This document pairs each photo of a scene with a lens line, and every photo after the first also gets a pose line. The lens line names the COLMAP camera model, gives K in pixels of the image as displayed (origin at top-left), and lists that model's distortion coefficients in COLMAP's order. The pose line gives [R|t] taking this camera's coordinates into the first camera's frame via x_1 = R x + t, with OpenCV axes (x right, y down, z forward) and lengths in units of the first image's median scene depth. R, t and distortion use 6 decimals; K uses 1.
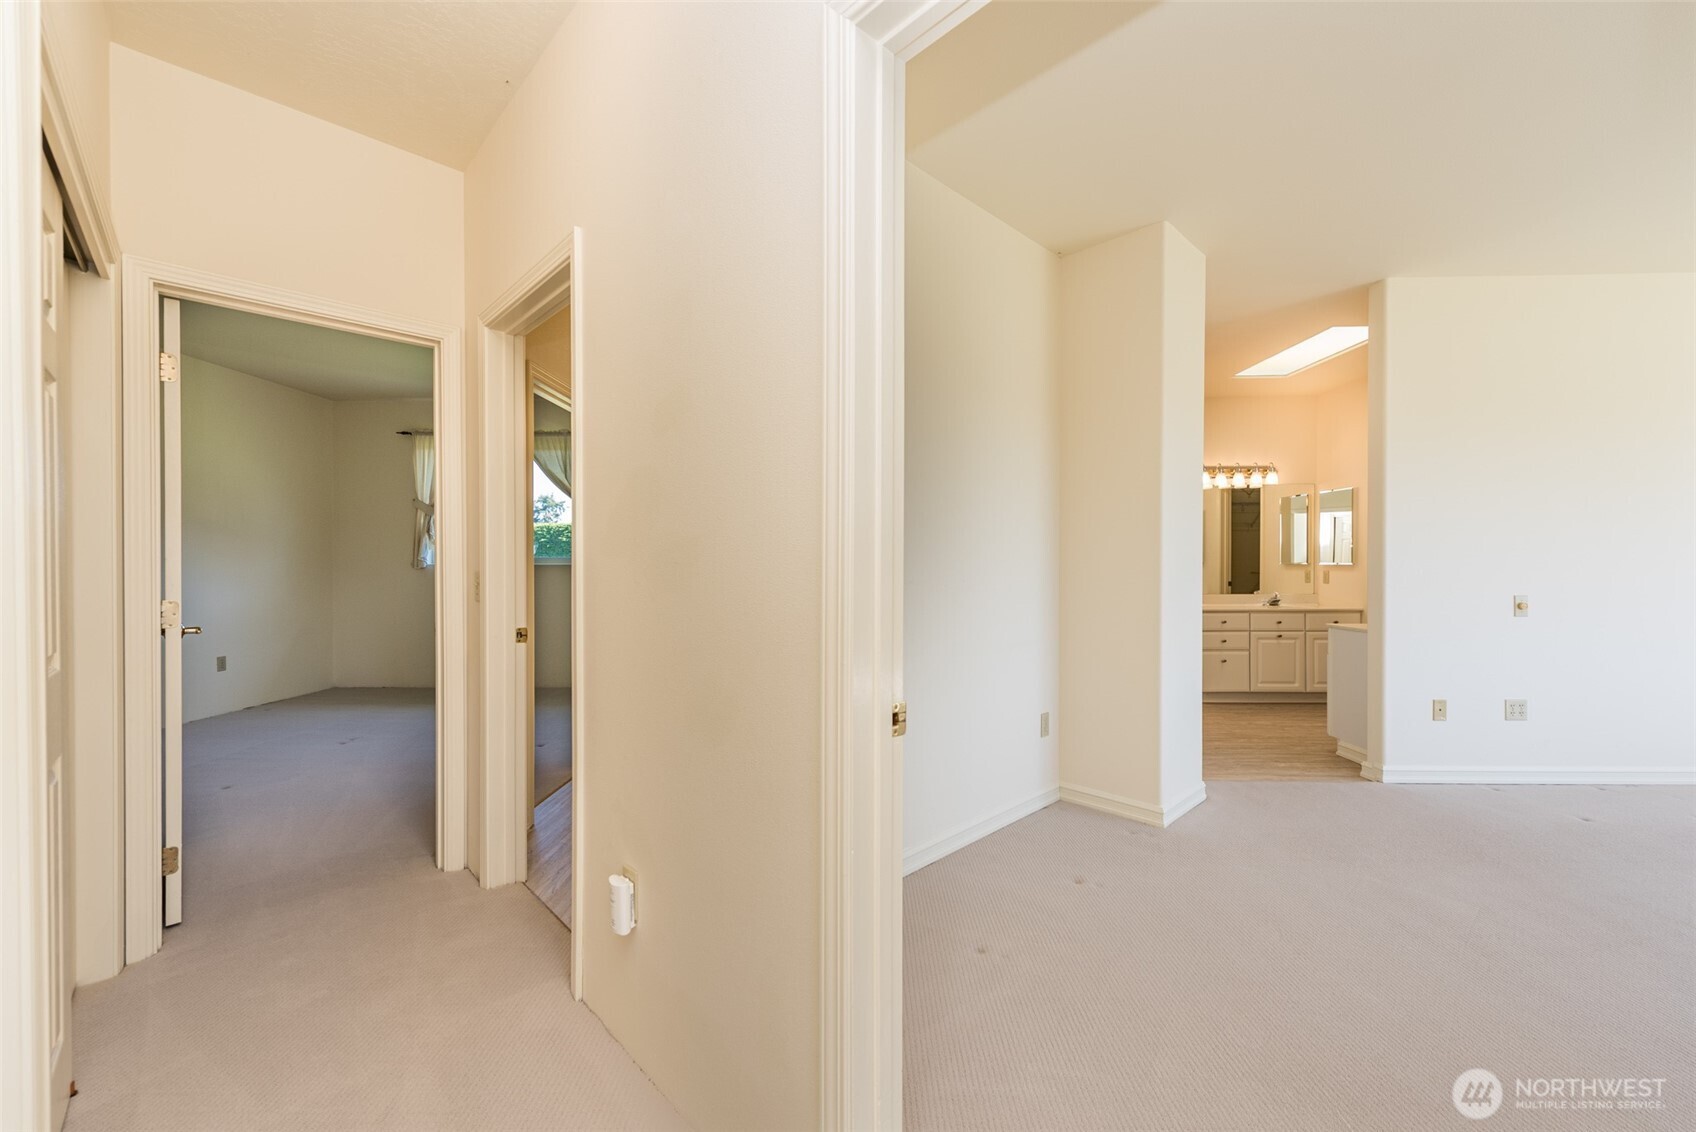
lens RADIAL K [[660.2, 0, 848.0], [0, 660.2, 566.0], [0, 0, 1]] dist [0.015558, -0.000183]
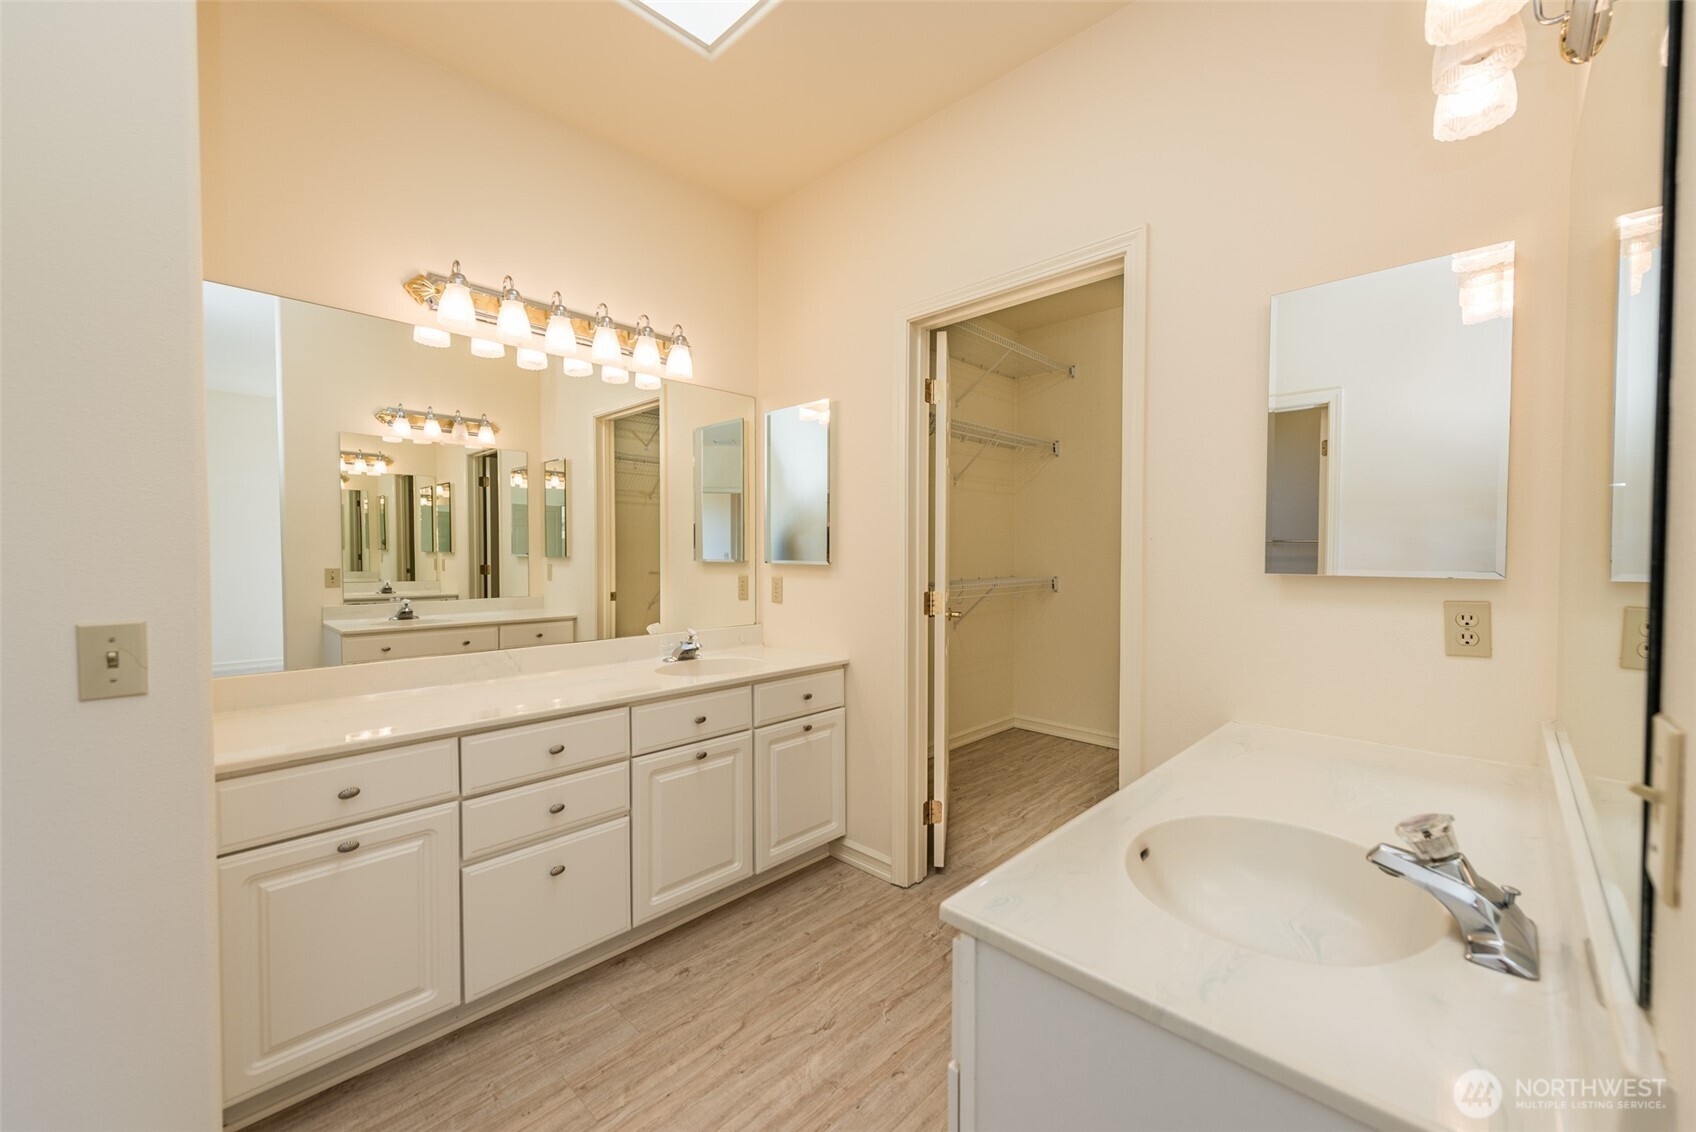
lens RADIAL K [[660.2, 0, 848.0], [0, 660.2, 566.0], [0, 0, 1]] dist [0.015558, -0.000183]
pose [[0.677813, -0.014496, 0.735091, 0.426140], [0.004315, 0.999867, 0.015738, -0.008798], [-0.735221, -0.007496, 0.677786, 0.677548]]
